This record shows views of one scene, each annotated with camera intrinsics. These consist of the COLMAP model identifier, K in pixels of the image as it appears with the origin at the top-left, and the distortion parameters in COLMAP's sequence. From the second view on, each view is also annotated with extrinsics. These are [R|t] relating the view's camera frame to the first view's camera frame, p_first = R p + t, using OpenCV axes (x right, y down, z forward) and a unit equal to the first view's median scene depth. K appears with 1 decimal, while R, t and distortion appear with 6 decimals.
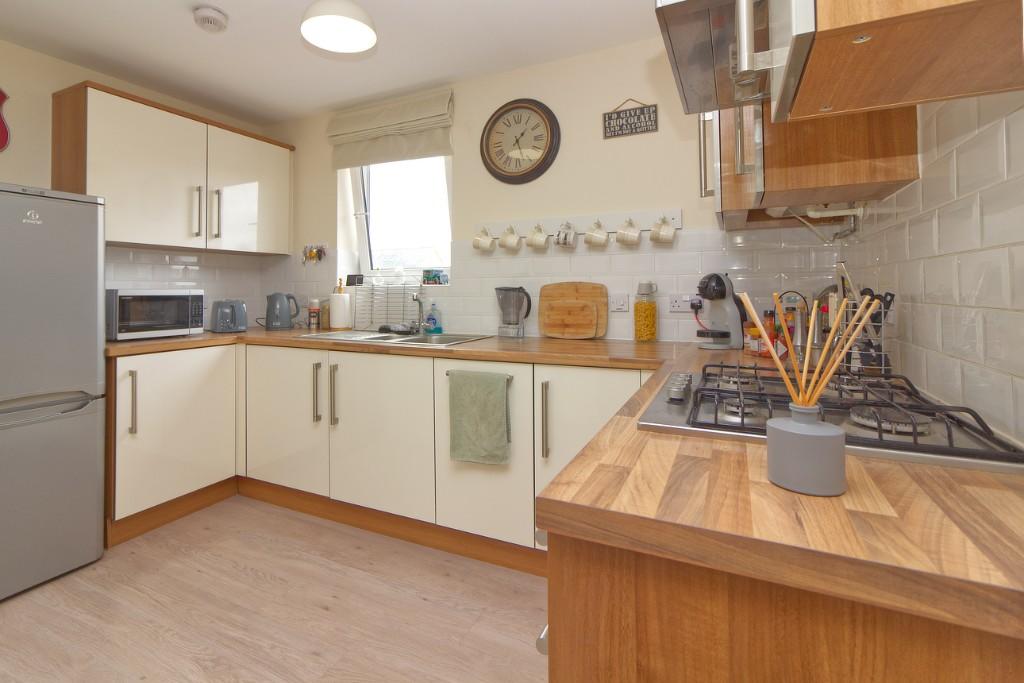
lens RADIAL K [[472.9, 0, 512.0], [0, 472.9, 341.5], [0, 0, 1]] dist [-0.000258, -0.000311]
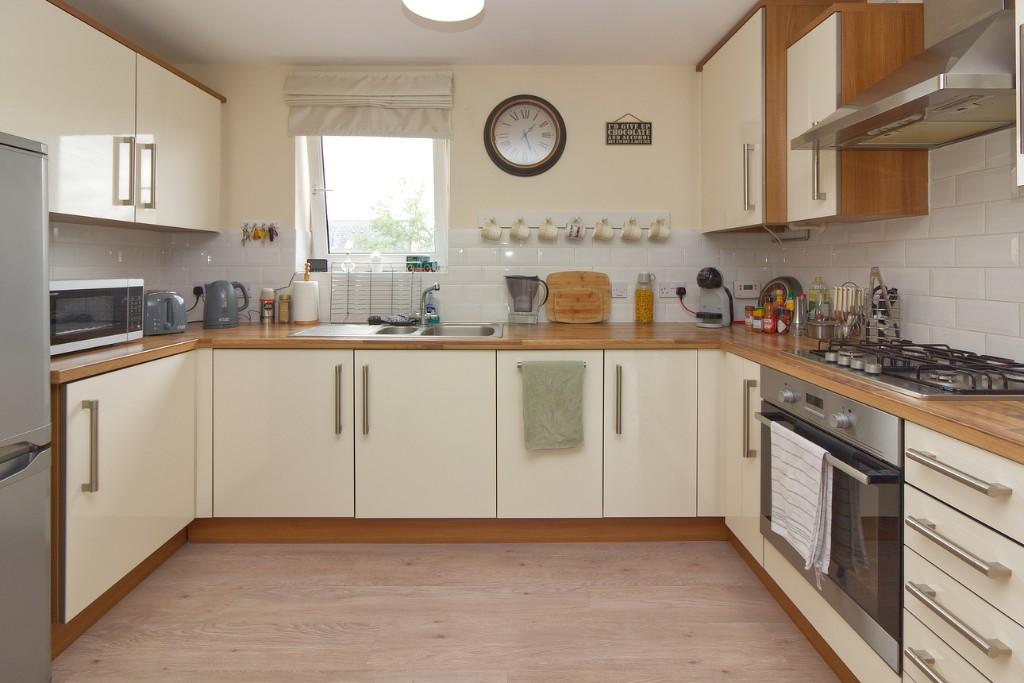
lens RADIAL K [[449.7, 0, 511.0], [0, 449.7, 319.9], [0, 0, 1]] dist [0.002380, 0.000652]
pose [[0.900128, -0.043218, 0.433477, -0.481261], [0.038837, 0.999066, 0.018962, -0.039996], [-0.433891, -0.000233, 0.900965, 0.128805]]
